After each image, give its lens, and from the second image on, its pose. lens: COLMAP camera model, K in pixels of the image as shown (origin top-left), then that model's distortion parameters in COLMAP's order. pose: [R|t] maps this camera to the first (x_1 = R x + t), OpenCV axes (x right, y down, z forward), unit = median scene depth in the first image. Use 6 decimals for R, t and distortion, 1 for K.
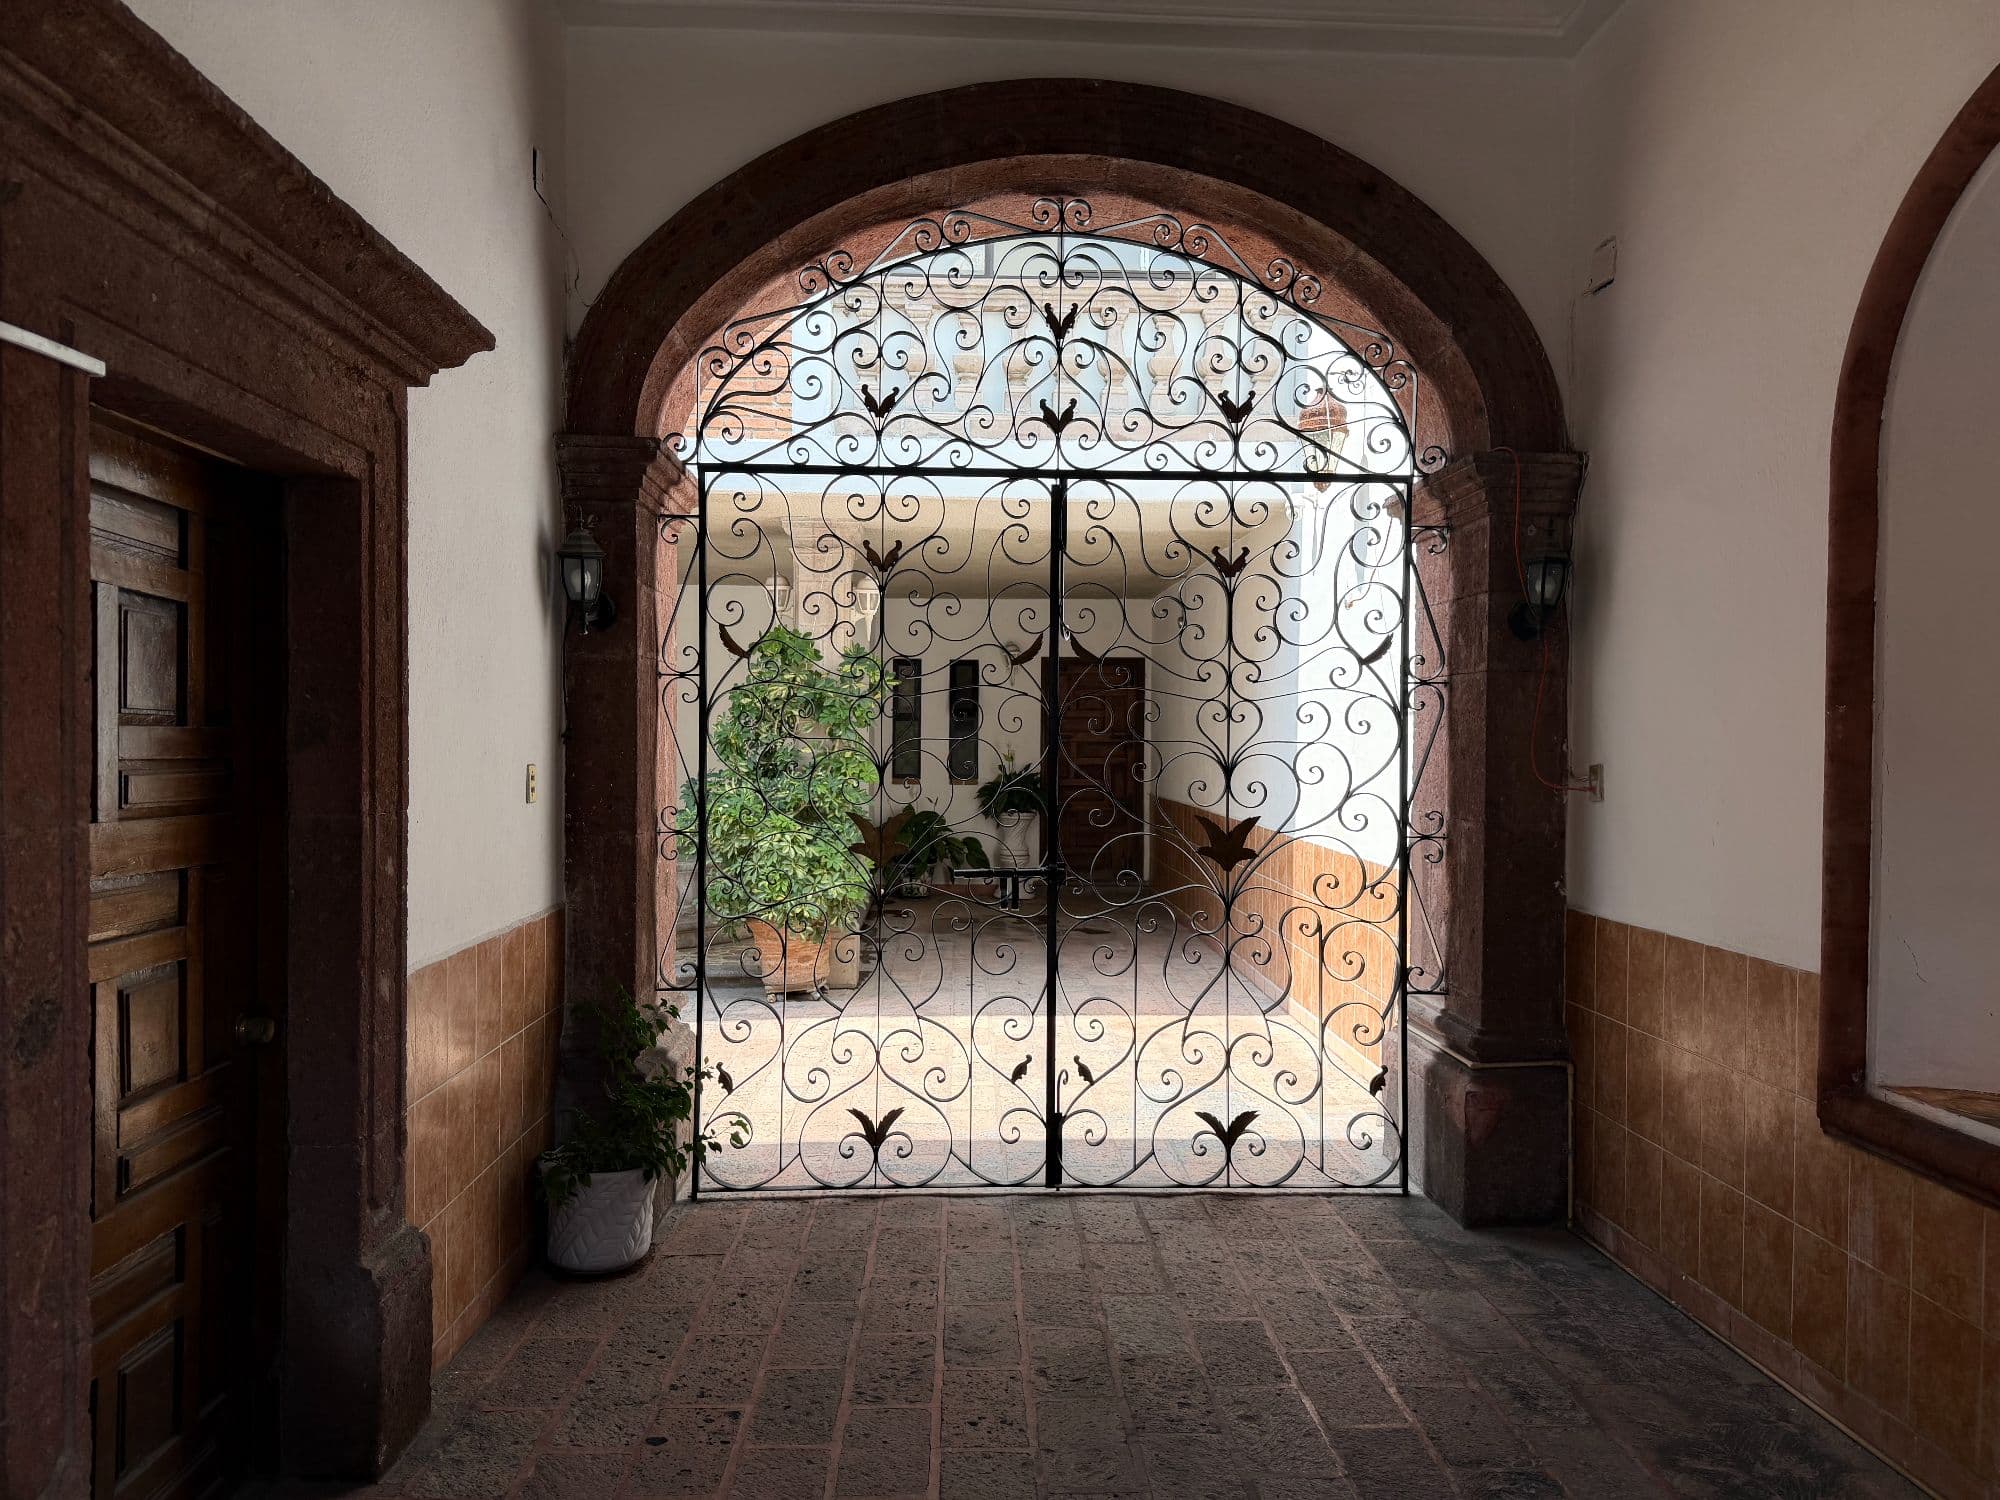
lens RADIAL K [[1420.4, 0, 1037.4], [0, 1420.4, 747.2], [0, 0, 1]] dist [0.028097, -0.054684]
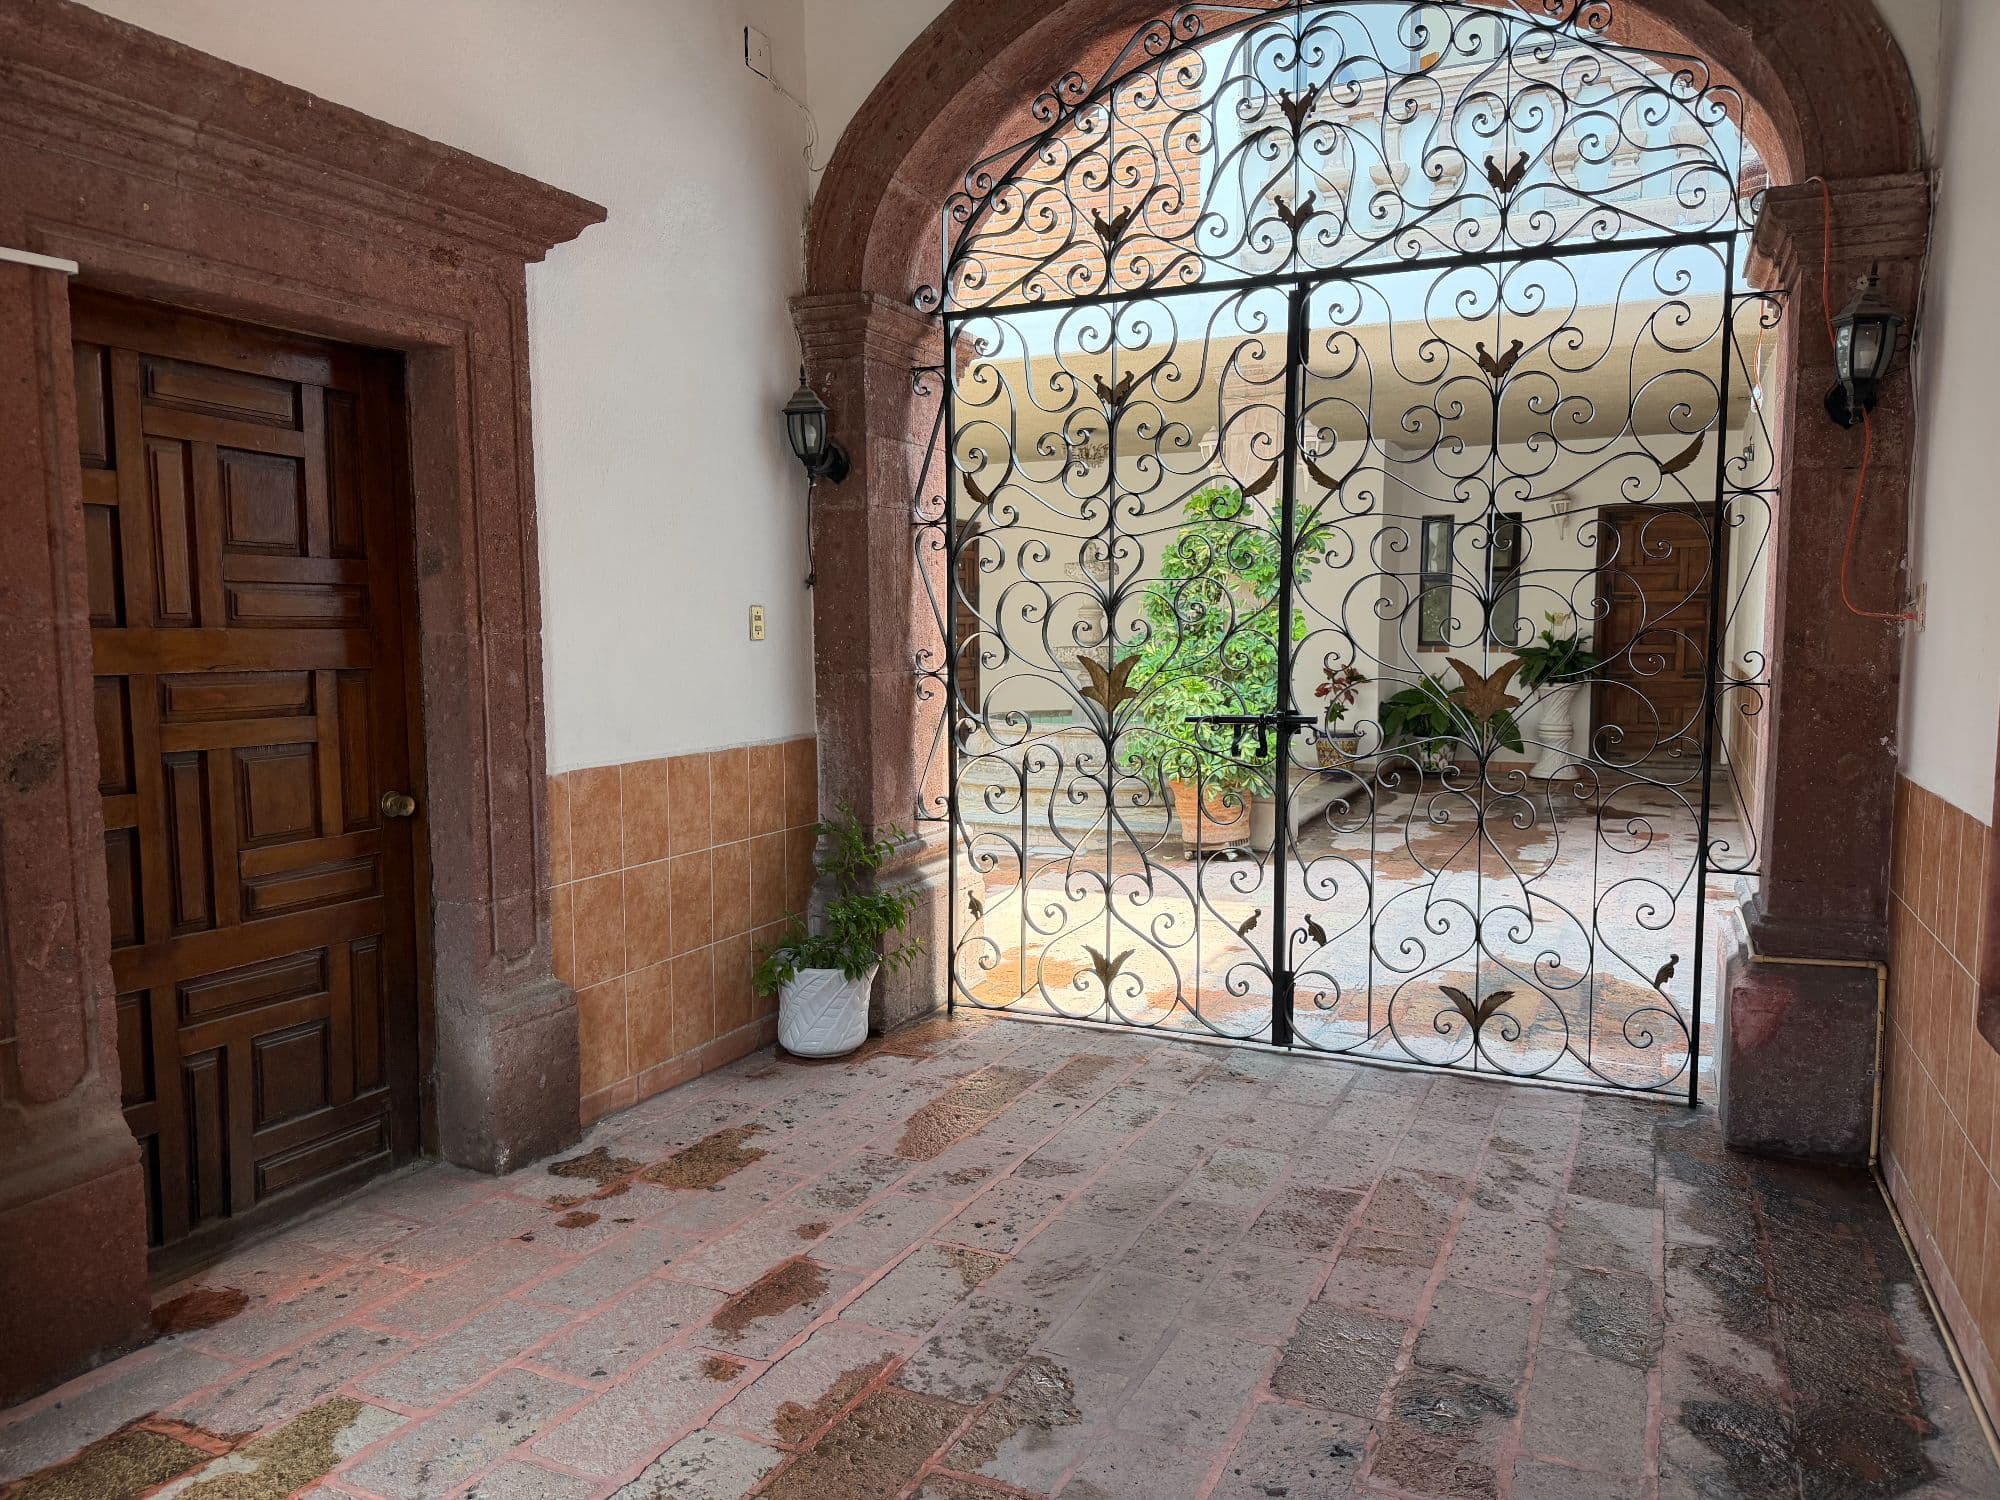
lens RADIAL K [[1420.4, 0, 948.3], [0, 1420.4, 758.0], [0, 0, 1]] dist [0.028097, -0.054684]
pose [[0.887206, 0.033025, -0.460190, 0.248675], [0.010435, 0.995743, 0.091576, 0.026415], [0.461256, -0.086049, 0.883085, 0.066759]]
